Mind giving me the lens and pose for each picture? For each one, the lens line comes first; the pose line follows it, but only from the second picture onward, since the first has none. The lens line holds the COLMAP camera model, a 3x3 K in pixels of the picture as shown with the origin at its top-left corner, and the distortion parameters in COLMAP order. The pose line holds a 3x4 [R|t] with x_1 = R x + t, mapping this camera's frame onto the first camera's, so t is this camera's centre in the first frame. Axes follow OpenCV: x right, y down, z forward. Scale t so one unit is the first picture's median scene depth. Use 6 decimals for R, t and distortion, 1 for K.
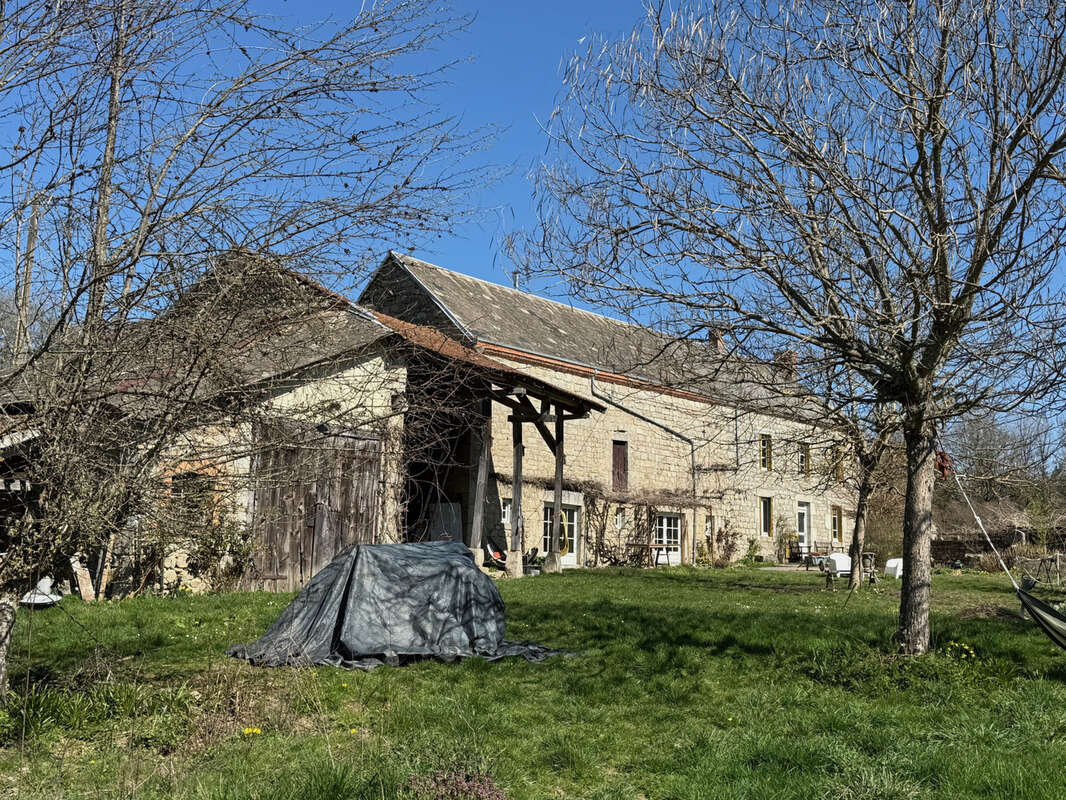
lens RADIAL K [[1107.4, 0, 532.6], [0, 1107.4, 396.1], [0, 0, 1]] dist [0.084900, 0.000000]
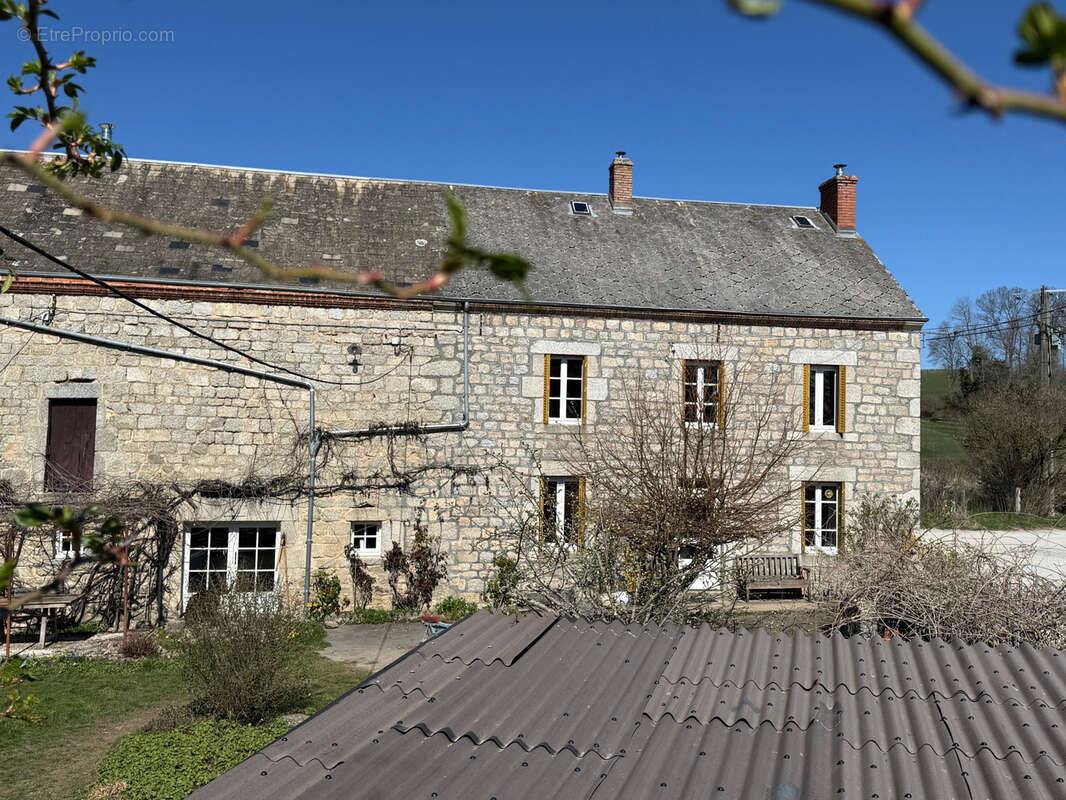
lens RADIAL K [[1029.2, 0, 549.8], [0, 1029.2, 398.5], [0, 0, 1]] dist [0.052028, 0.000000]
pose [[0.810338, -0.041192, -0.584513, 0.653008], [0.089559, 0.994512, 0.054076, 0.038343], [0.579078, -0.096168, 0.809581, 0.824183]]
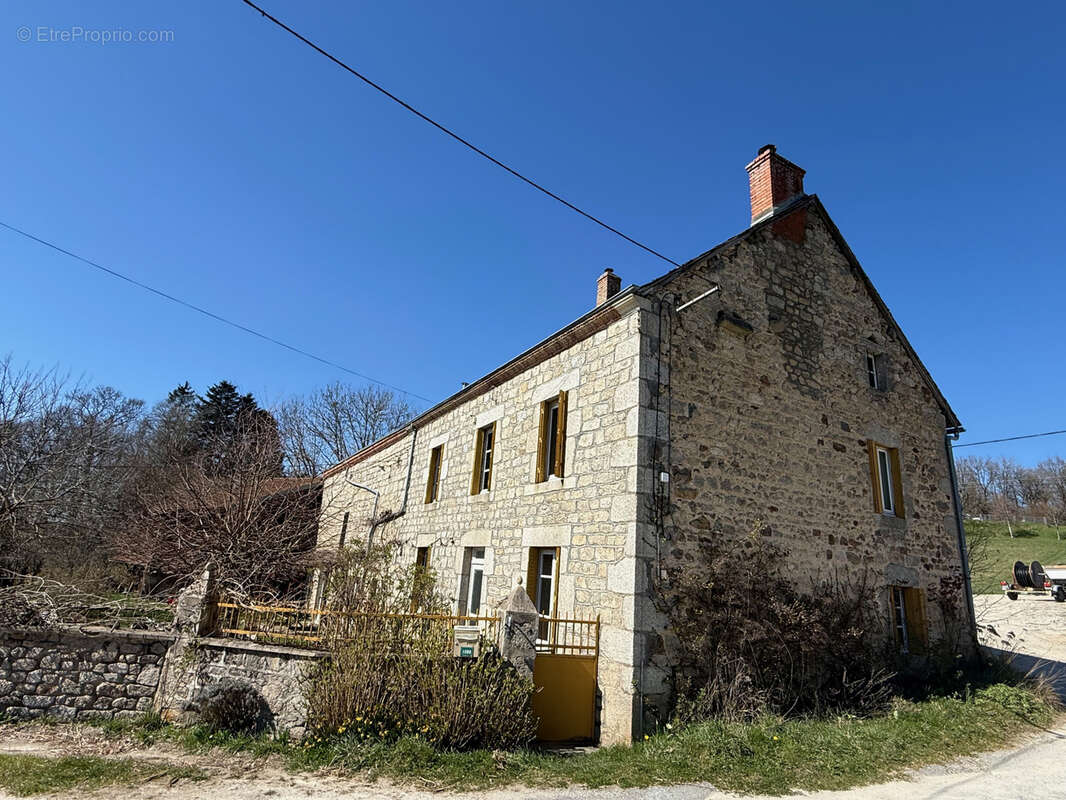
lens RADIAL K [[575.2, 0, 527.1], [0, 575.2, 391.1], [0, 0, 1]] dist [-0.001182, -0.000991]
pose [[-0.299496, -0.330588, -0.894994, 0.678644], [0.071531, 0.927632, -0.366581, 0.176322], [0.951412, -0.173809, -0.254174, 1.544812]]
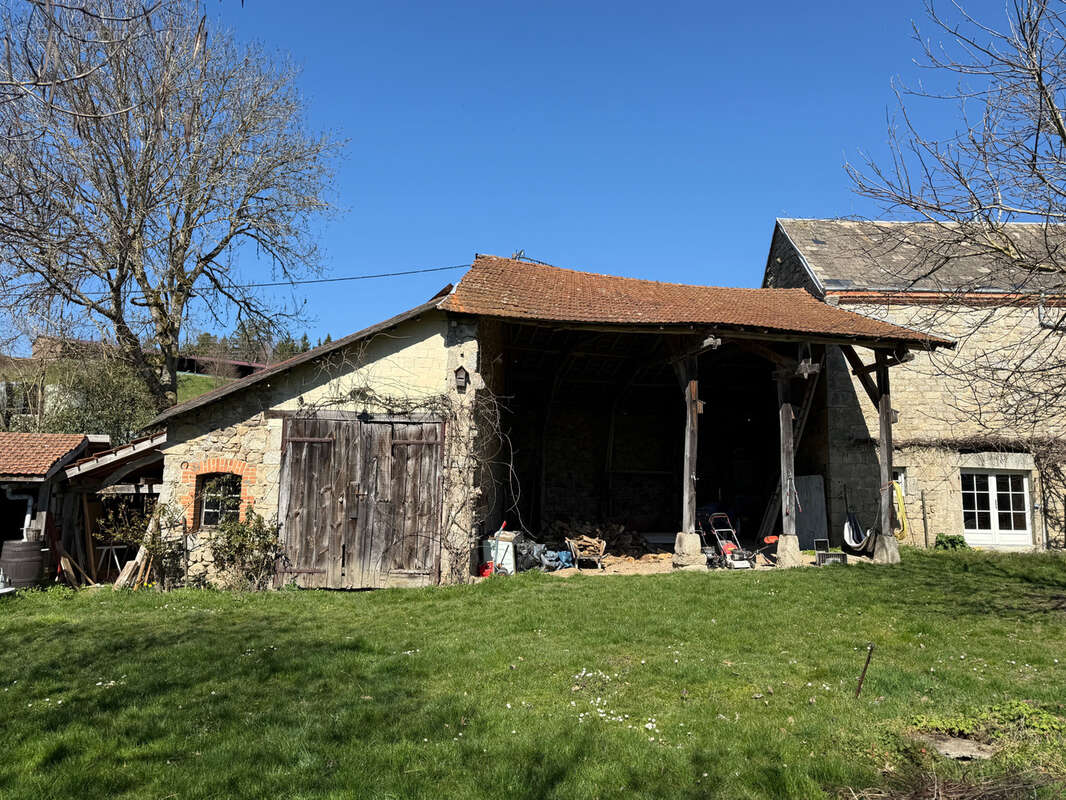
lens RADIAL K [[826.4, 0, 542.7], [0, 826.4, 397.7], [0, 0, 1]] dist [0.033643, -0.022603]
pose [[0.669340, -0.112365, -0.734410, 0.273909], [0.115715, 0.992201, -0.046345, 0.038914], [0.733890, -0.053962, 0.677122, 0.381522]]
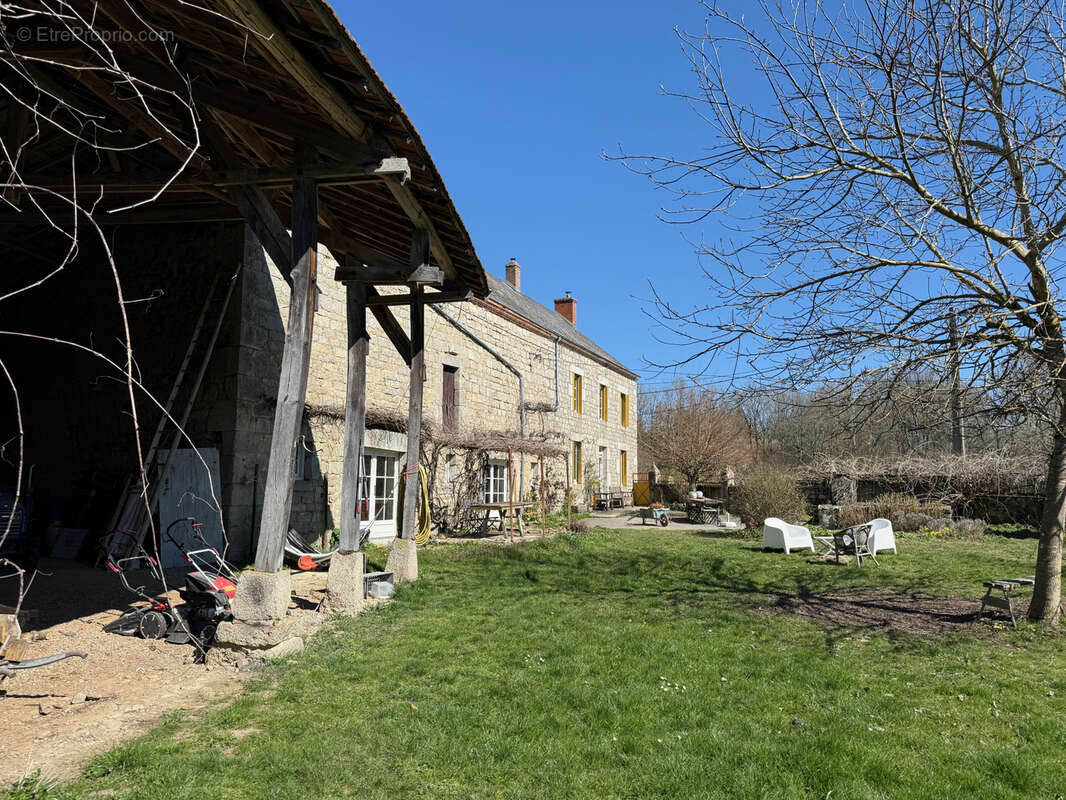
lens RADIAL K [[755.2, 0, 540.6], [0, 755.2, 400.4], [0, 0, 1]] dist [0.039278, 0.000386]
pose [[0.941887, 0.025018, 0.334996, -0.040488], [-0.037097, 0.998870, 0.029708, 0.052876], [-0.333874, -0.040409, 0.941751, 0.565303]]
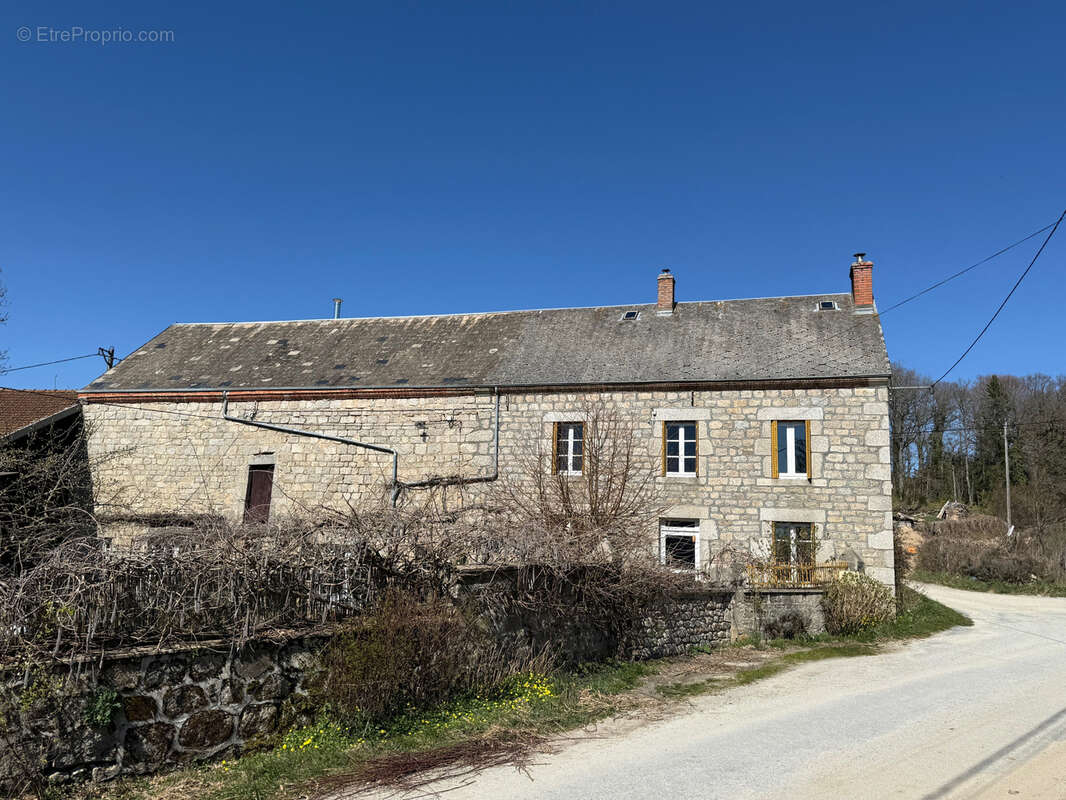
lens RADIAL K [[833.6, 0, 538.2], [0, 833.6, 389.2], [0, 0, 1]] dist [0.070161, -0.009189]
pose [[0.451534, -0.180534, -0.873799, 0.878746], [0.112164, 0.983033, -0.145142, 0.117290], [0.885176, -0.032472, 0.464122, 1.015100]]
